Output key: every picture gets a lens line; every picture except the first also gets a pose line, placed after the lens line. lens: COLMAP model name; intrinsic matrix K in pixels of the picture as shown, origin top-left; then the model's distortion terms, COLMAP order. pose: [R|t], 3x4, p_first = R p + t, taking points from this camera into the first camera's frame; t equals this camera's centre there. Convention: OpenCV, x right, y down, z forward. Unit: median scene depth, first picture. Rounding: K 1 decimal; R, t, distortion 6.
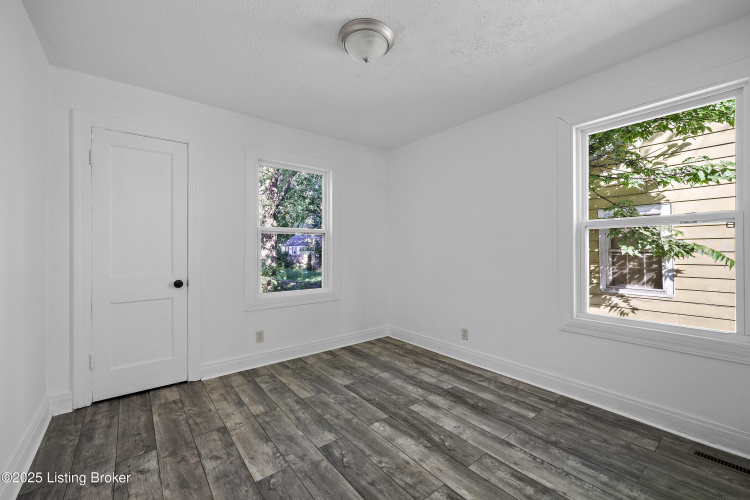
lens RADIAL K [[303.5, 0, 376.5], [0, 303.5, 250.9], [0, 0, 1]] dist [0.004076, -0.000359]
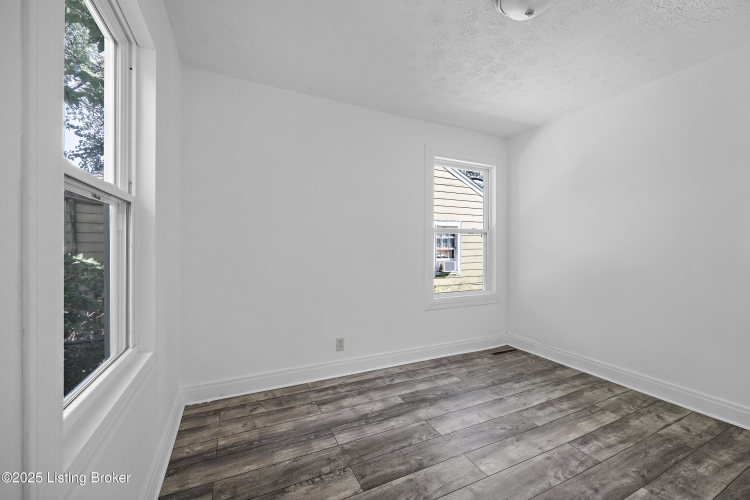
lens RADIAL K [[303.5, 0, 376.7], [0, 303.5, 241.8], [0, 0, 1]] dist [0.004076, -0.000359]
pose [[0.223276, 0.026087, 0.974406, -0.668286], [0.000807, 0.999637, -0.026948, 0.005455], [-0.974755, 0.006803, 0.223173, 0.864079]]
